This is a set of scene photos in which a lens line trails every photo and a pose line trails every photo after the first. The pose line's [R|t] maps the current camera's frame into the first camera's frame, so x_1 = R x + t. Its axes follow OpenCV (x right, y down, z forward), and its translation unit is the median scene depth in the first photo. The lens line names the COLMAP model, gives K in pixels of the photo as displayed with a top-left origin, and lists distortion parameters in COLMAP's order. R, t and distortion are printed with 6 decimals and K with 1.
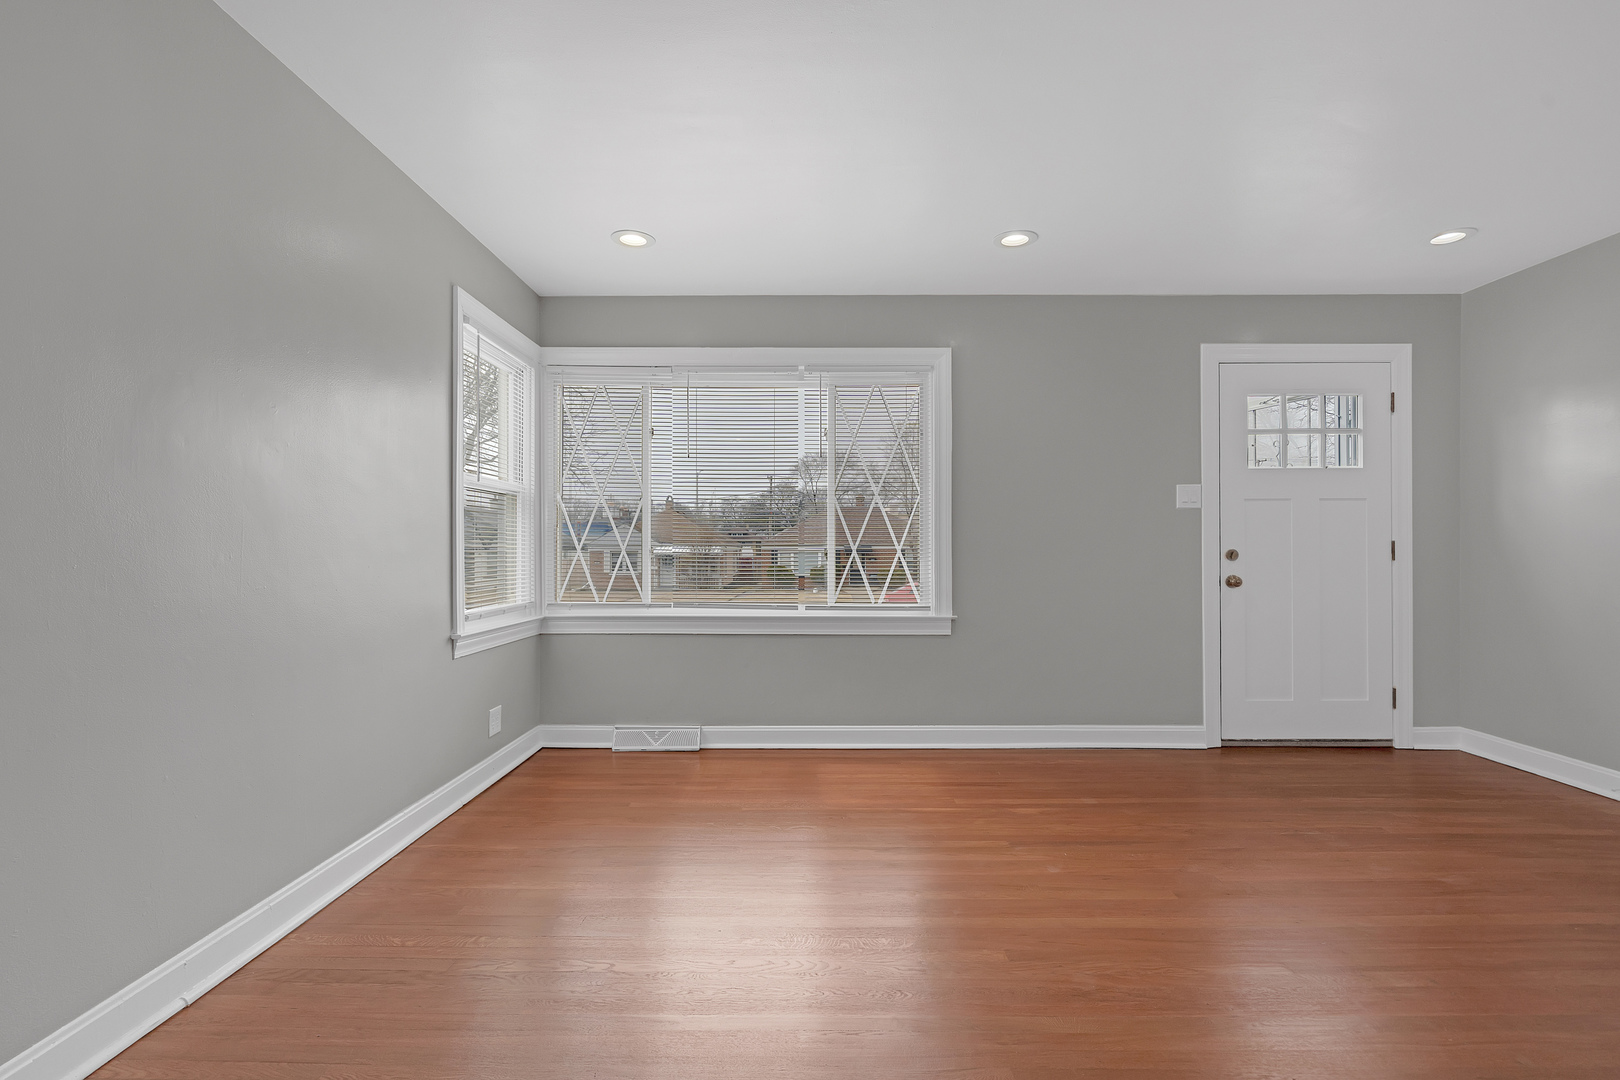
lens RADIAL K [[742.0, 0, 820.4], [0, 742.0, 543.3], [0, 0, 1]] dist [0.002854, 0.000275]
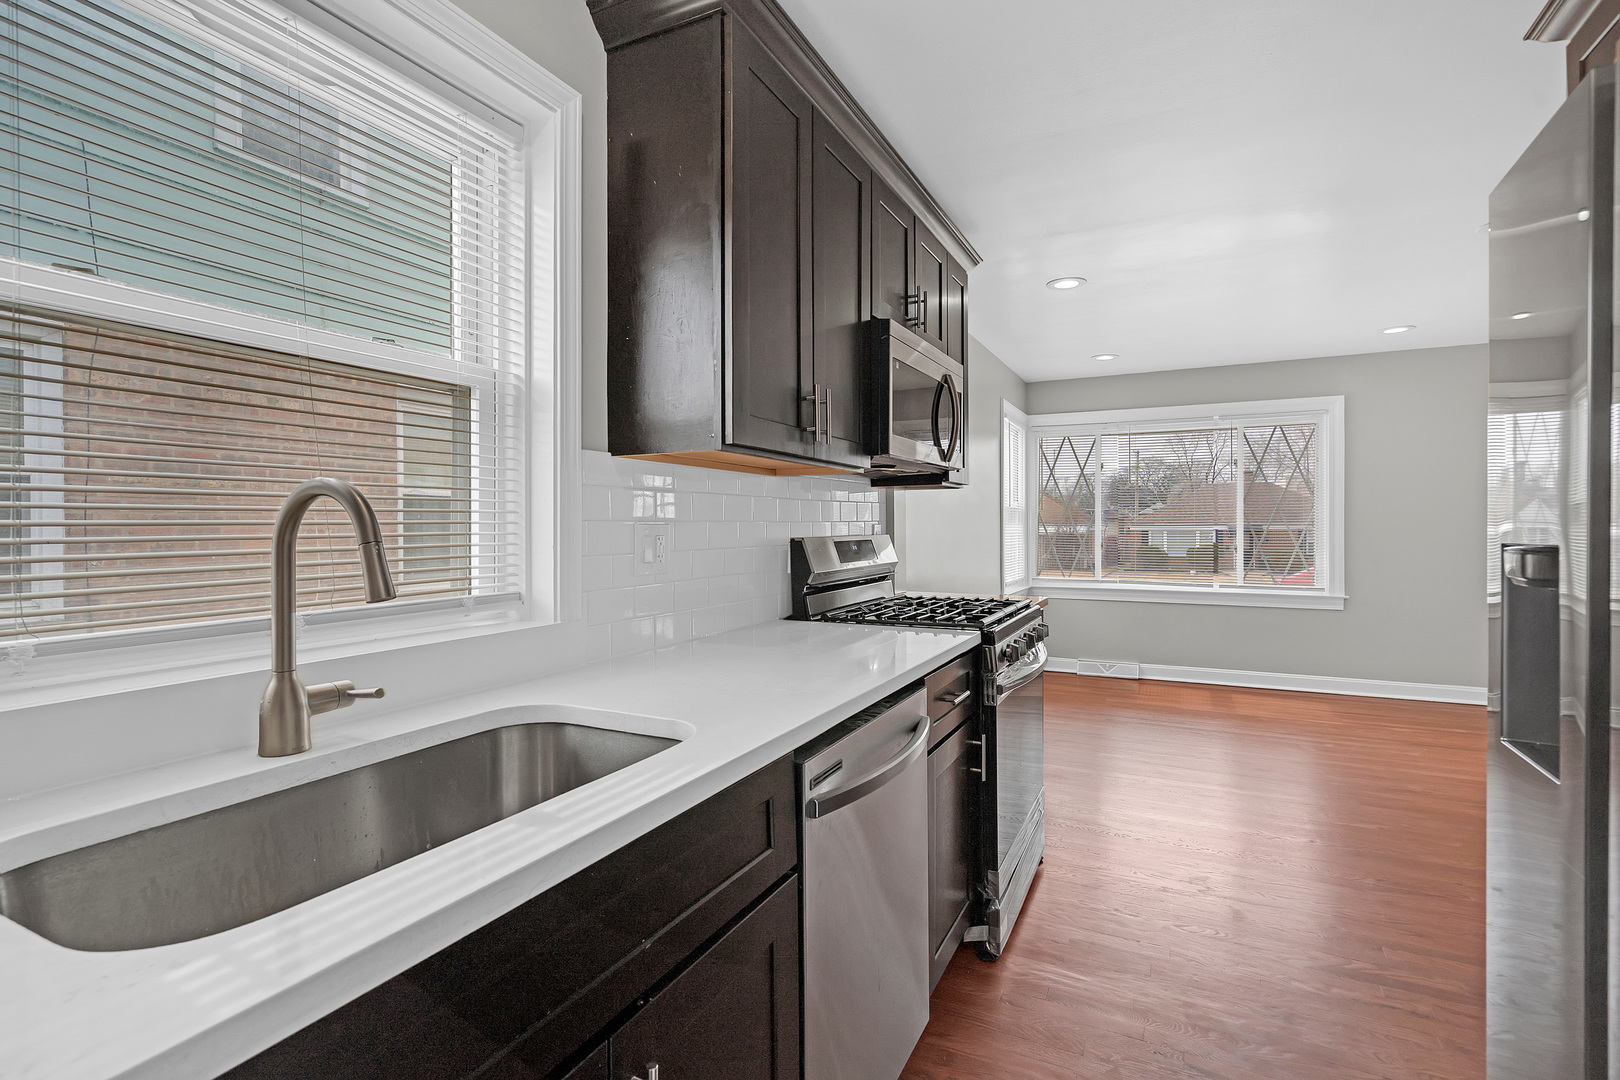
lens RADIAL K [[760.3, 0, 806.9], [0, 760.3, 531.0], [0, 0, 1]] dist [0.002023, 0.000297]
pose [[0.893195, 0.000161, -0.449670, -0.070916], [0.006905, 0.999877, 0.014073, -0.045443], [0.449617, -0.015675, 0.893084, -0.660529]]
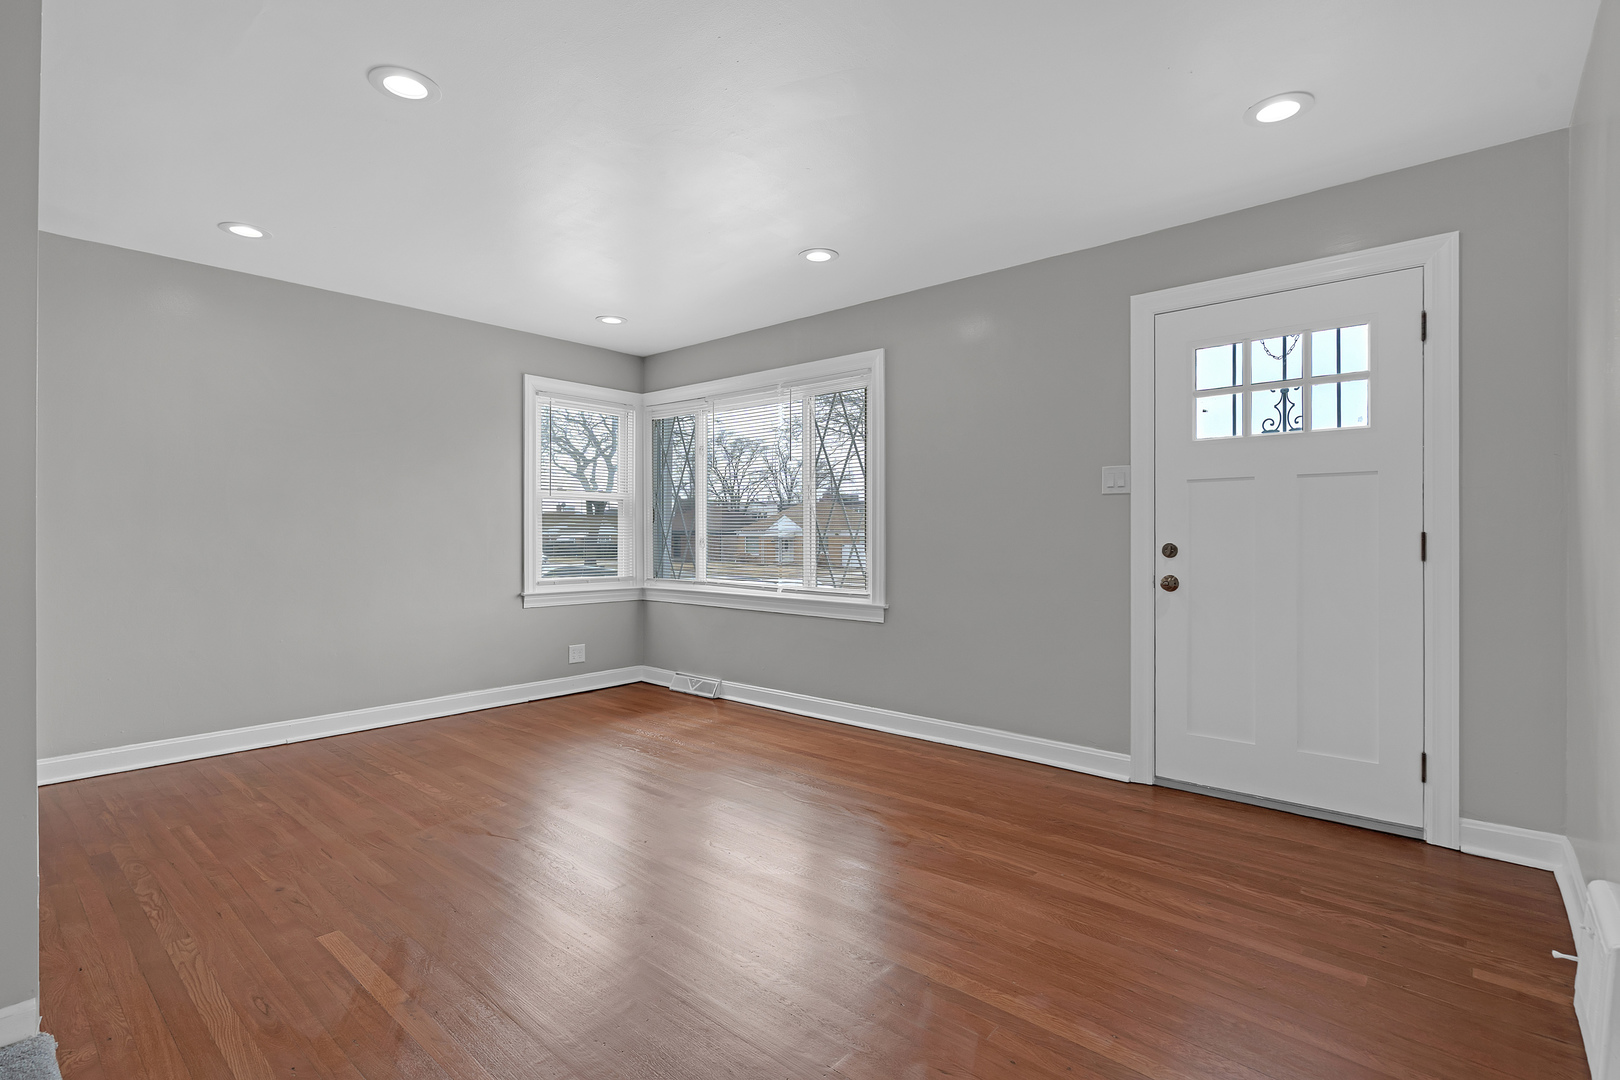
lens RADIAL K [[760.3, 0, 806.9], [0, 760.3, 531.0], [0, 0, 1]] dist [0.002023, 0.000297]
pose [[0.758010, -0.002042, -0.652240, 0.793600], [0.004594, 0.999987, 0.002208, -0.009033], [0.652227, -0.004670, 0.758009, 0.118494]]
